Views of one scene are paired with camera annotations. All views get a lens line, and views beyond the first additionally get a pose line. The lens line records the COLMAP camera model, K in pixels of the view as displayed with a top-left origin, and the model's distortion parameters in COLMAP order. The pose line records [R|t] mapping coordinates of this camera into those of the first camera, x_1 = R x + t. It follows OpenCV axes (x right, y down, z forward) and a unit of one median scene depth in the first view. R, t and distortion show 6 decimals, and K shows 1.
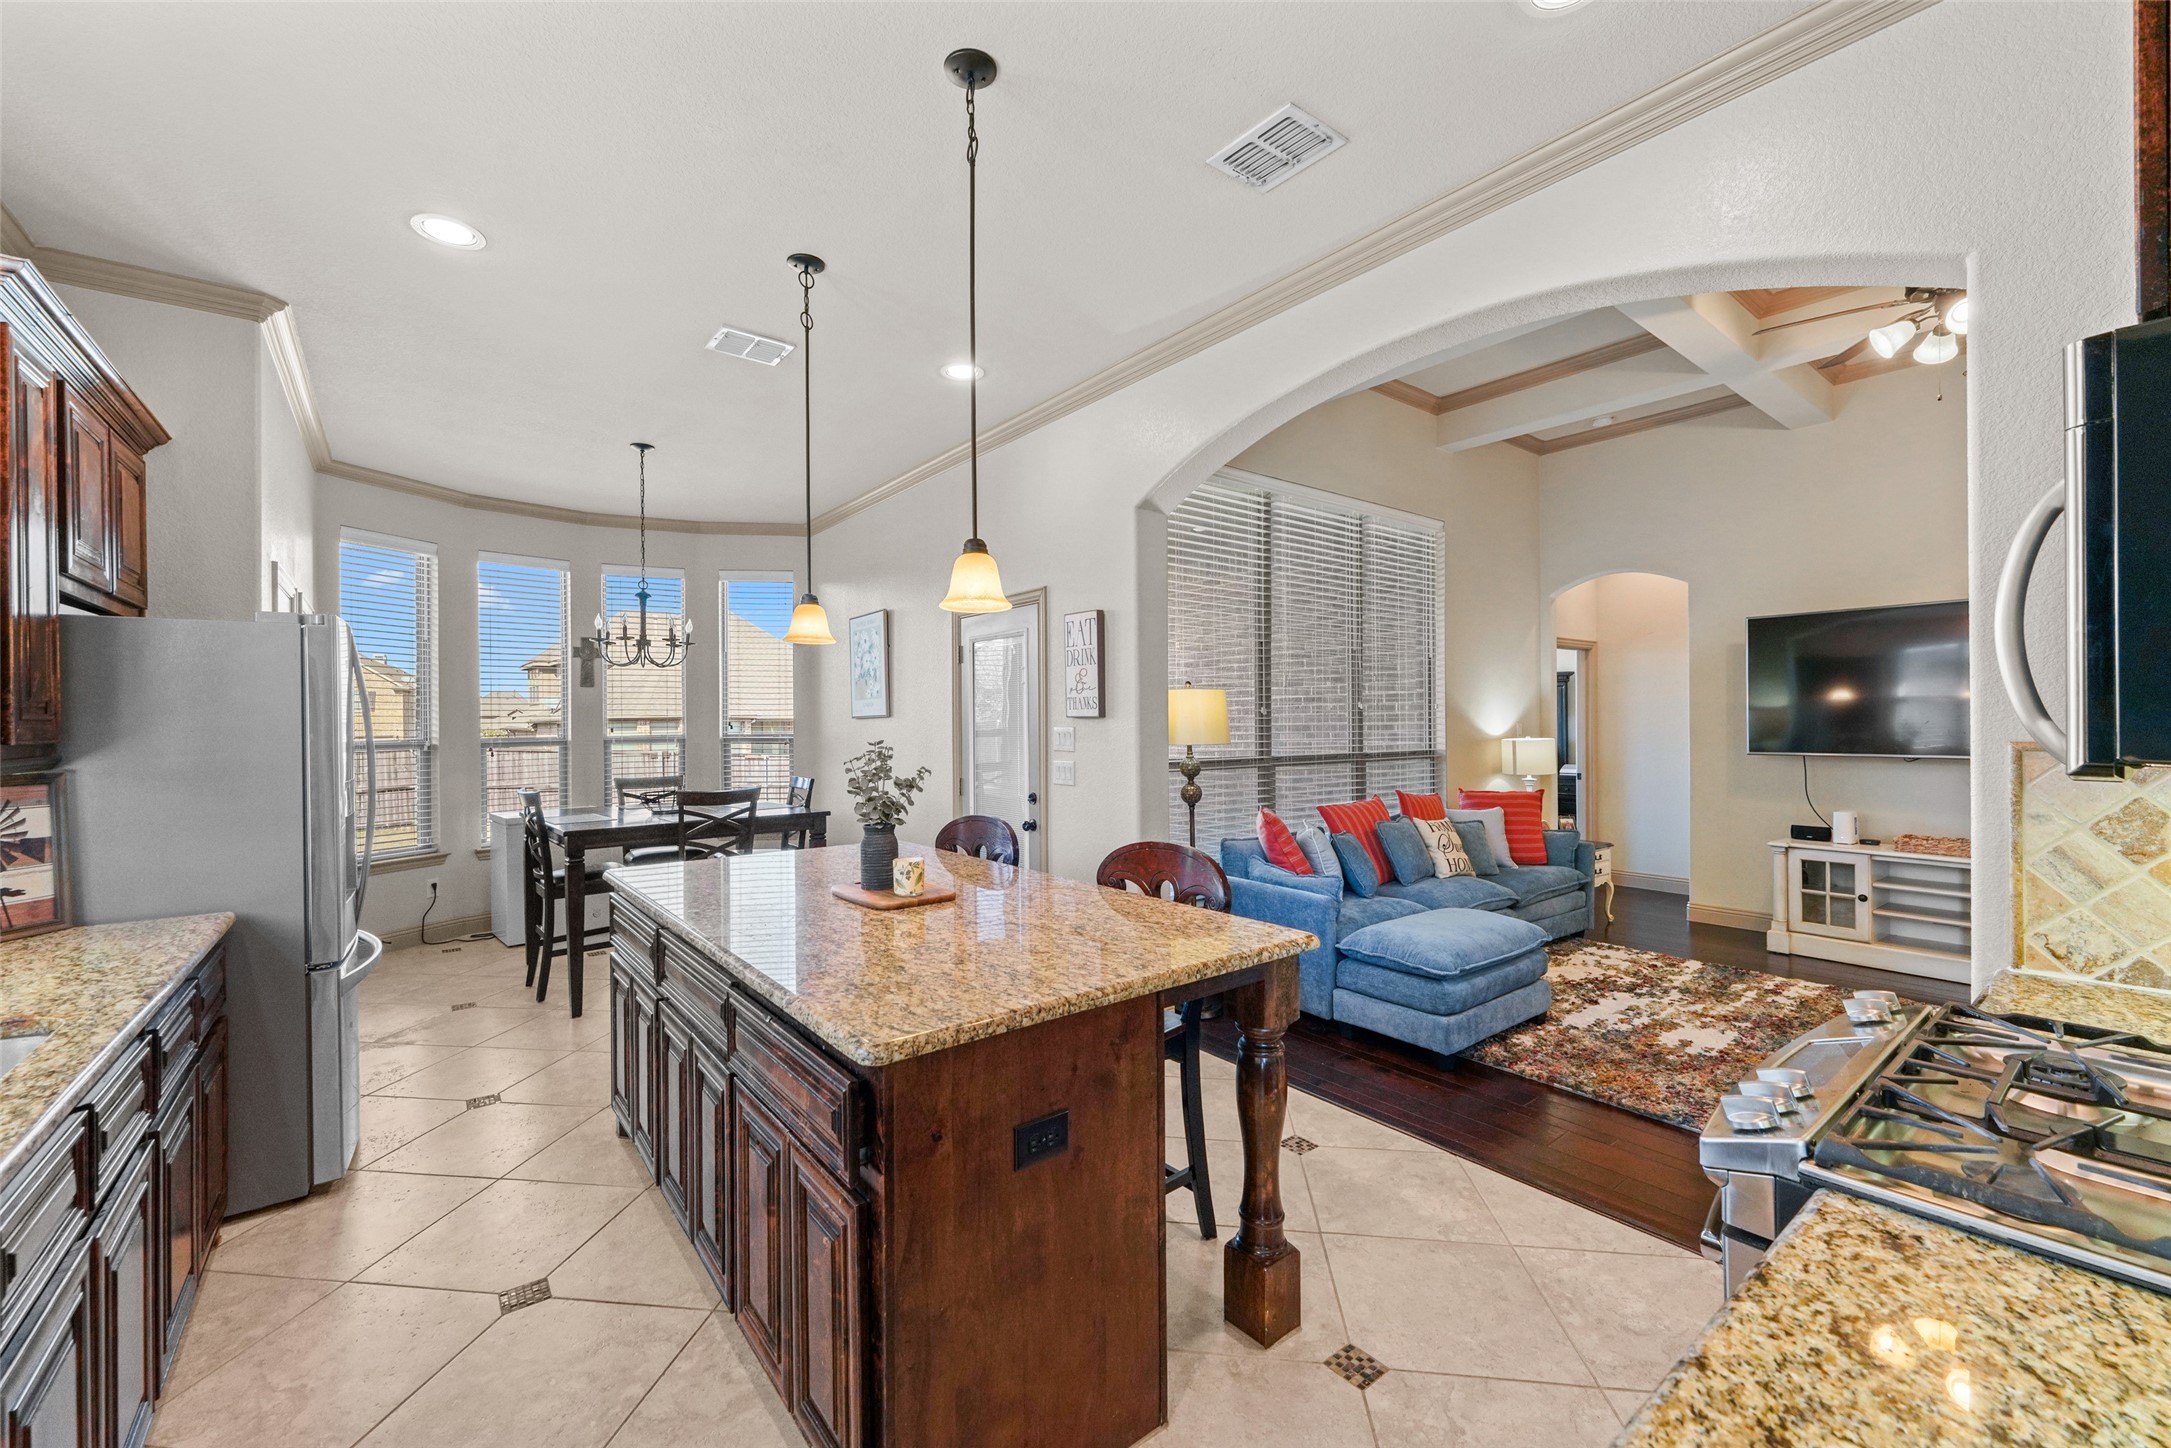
lens RADIAL K [[866.1, 0, 1069.2], [0, 866.1, 718.6], [0, 0, 1]] dist [0.001963, 0.000038]
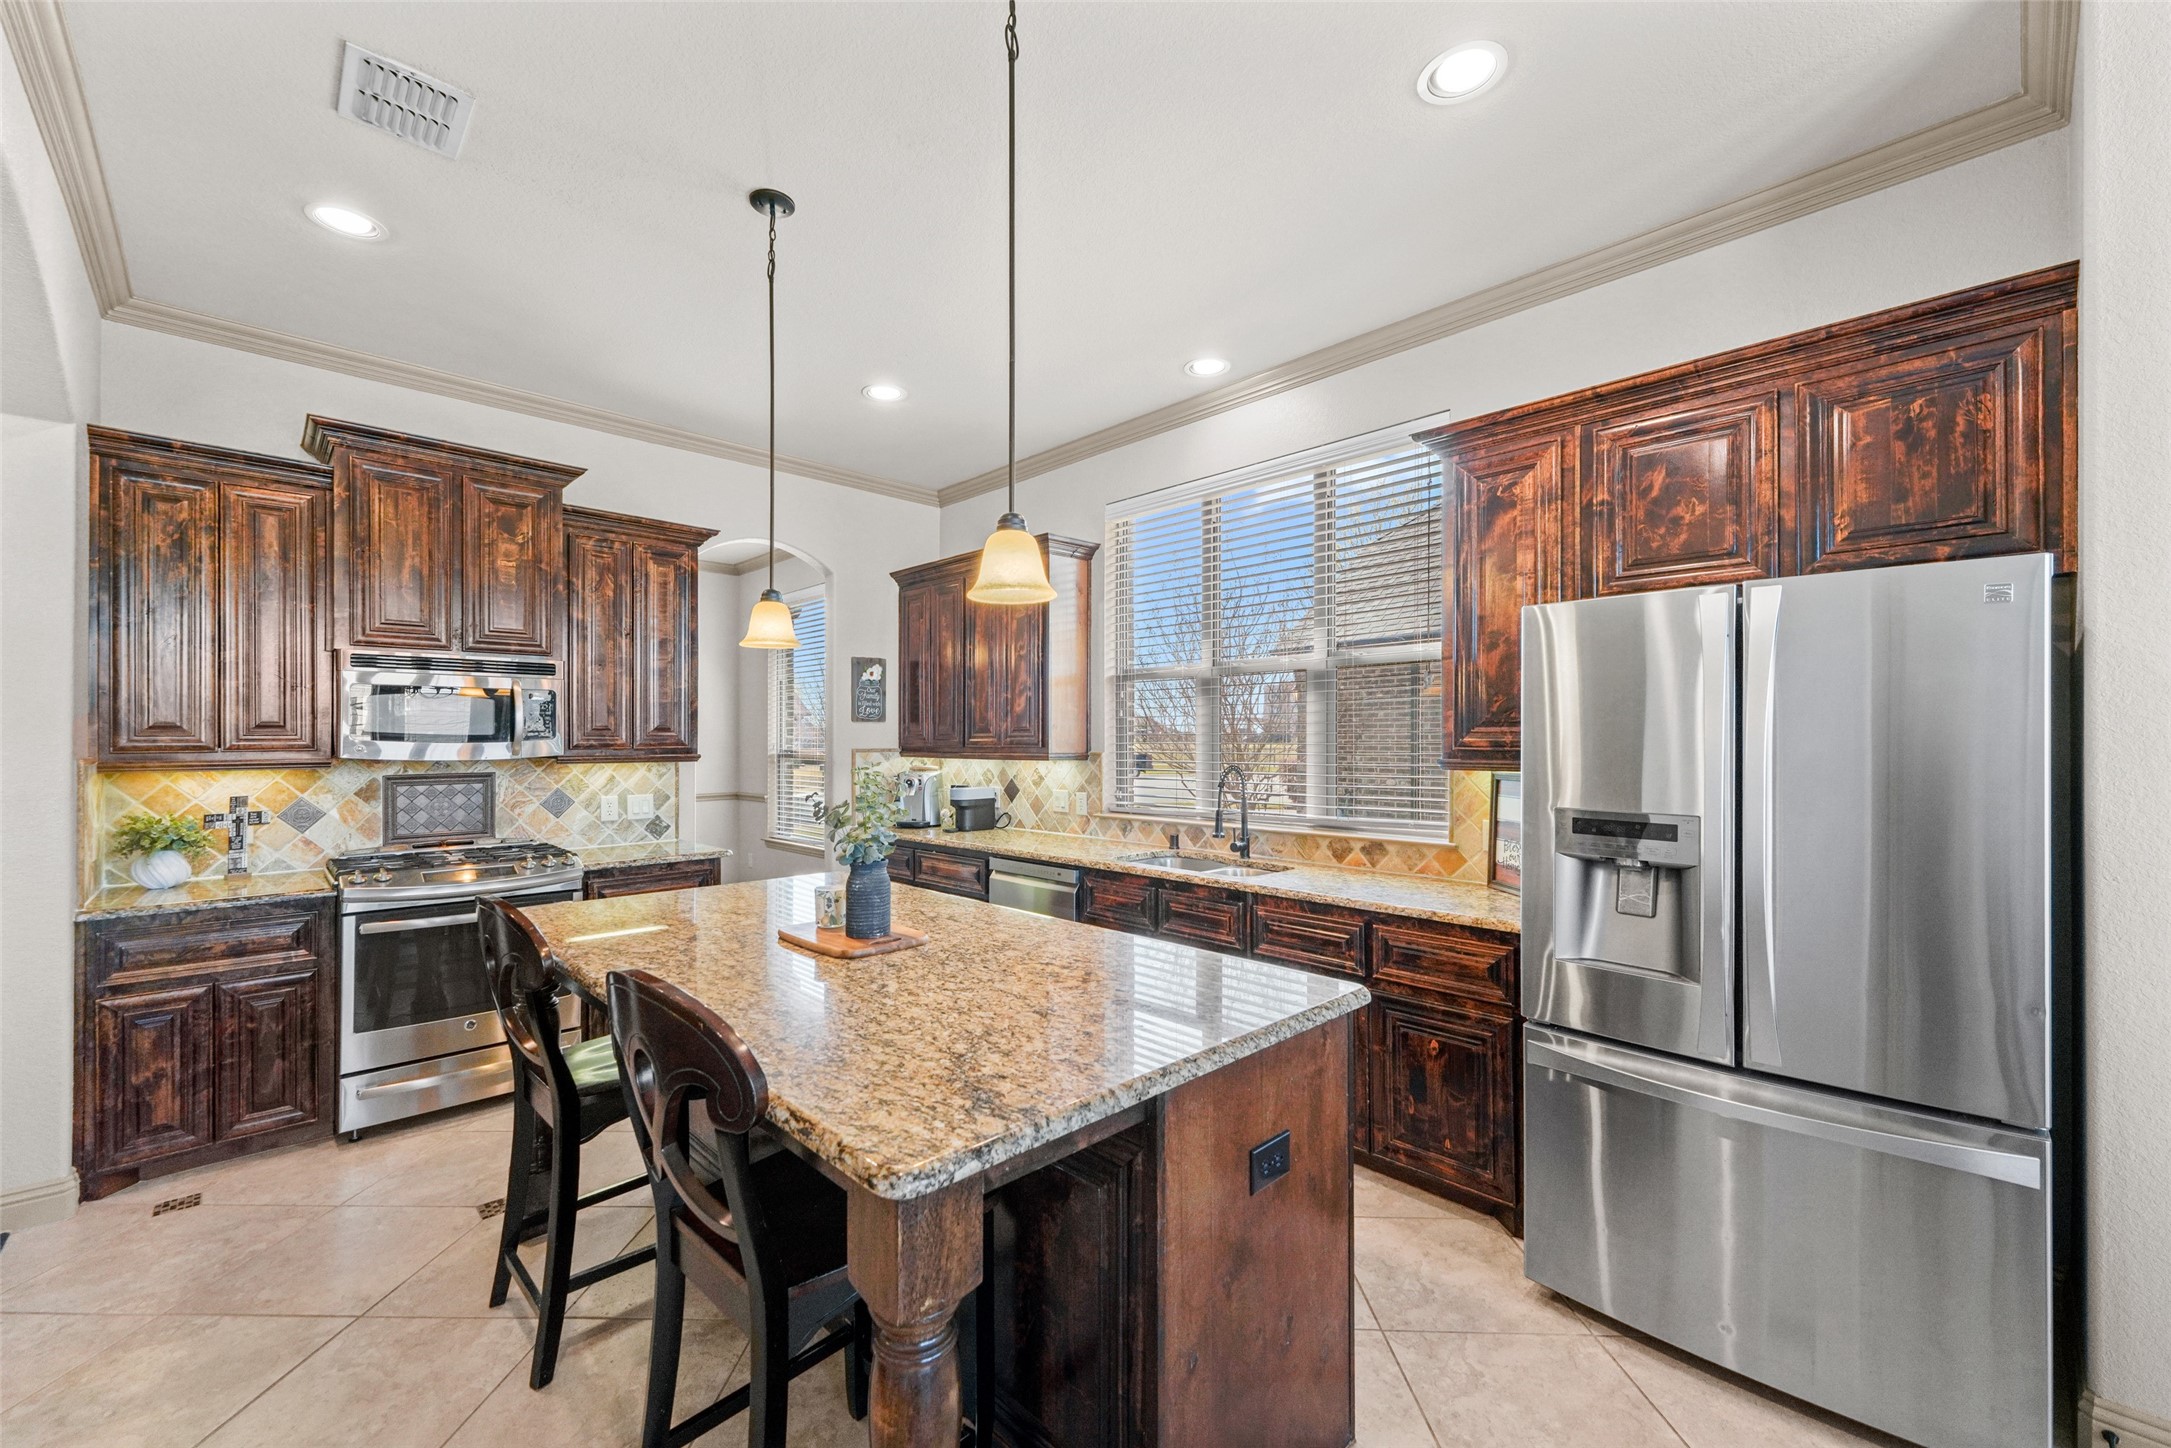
lens RADIAL K [[861.3, 0, 1074.9], [0, 861.3, 728.7], [0, 0, 1]] dist [0.002108, 0.000002]
pose [[-0.994070, 0.004602, -0.108645, -0.174933], [0.006351, 0.999856, -0.015754, 0.004450], [0.108557, -0.016351, -0.993956, 0.976638]]
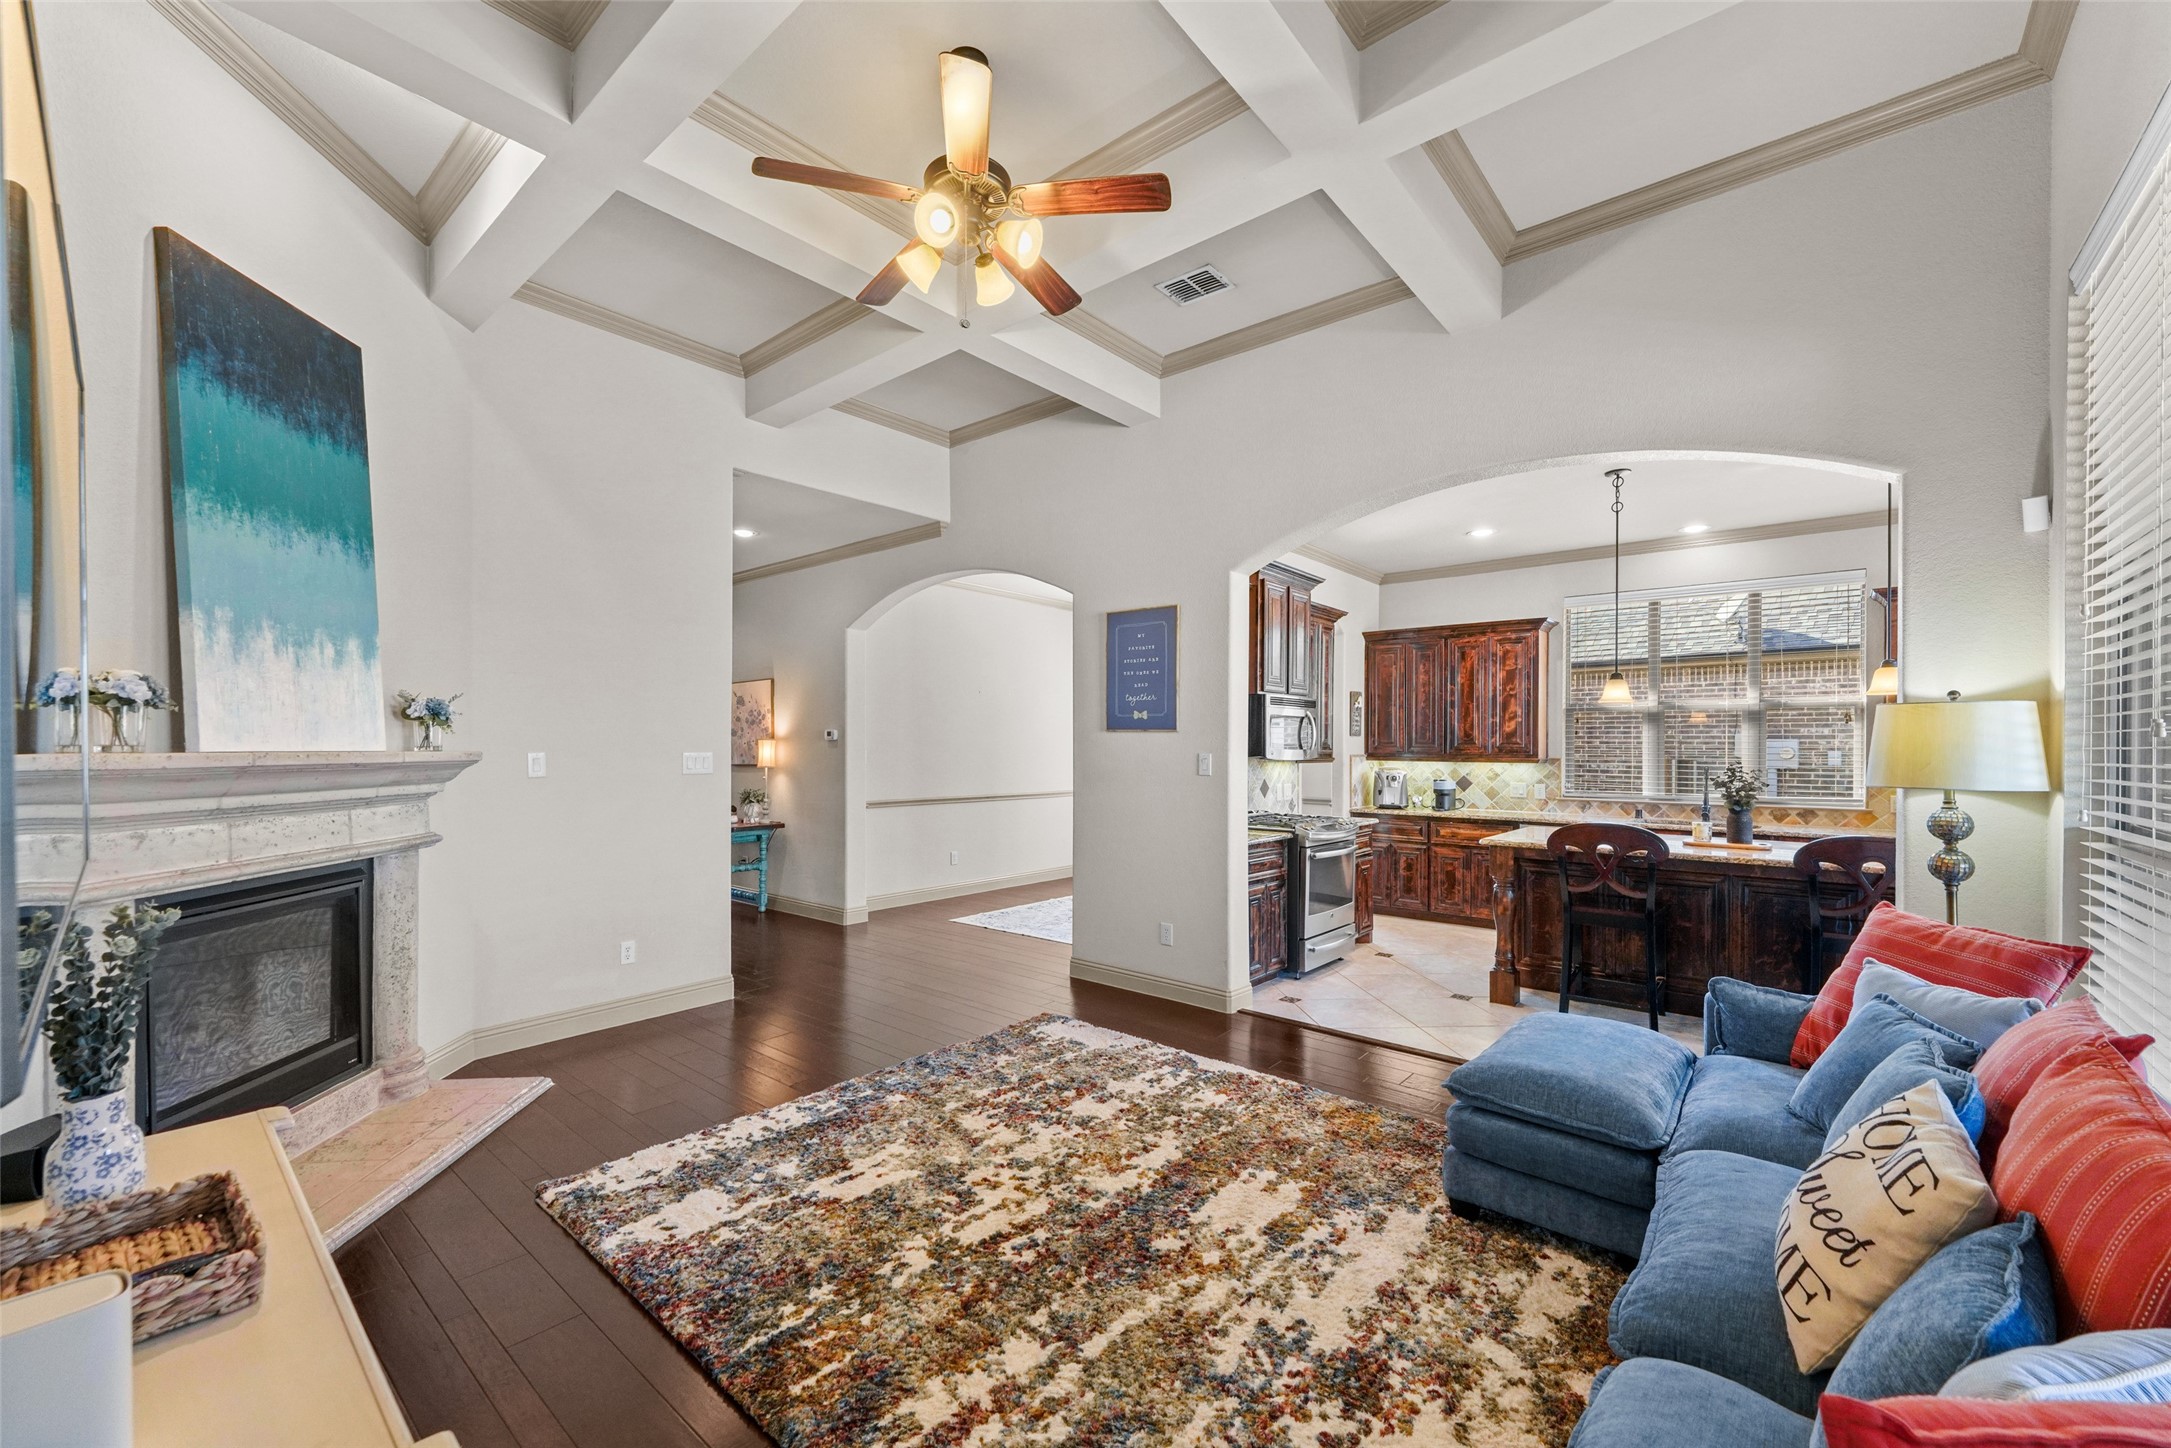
lens RADIAL K [[868.7, 0, 1066.7], [0, 868.7, 743.2], [0, 0, 1]] dist [0.011628, 0.000007]
pose [[-0.978677, -0.000382, -0.205405, 0.799603], [0.000816, 0.999983, -0.005746, -0.001662], [0.205404, -0.005791, -0.978660, 1.310380]]
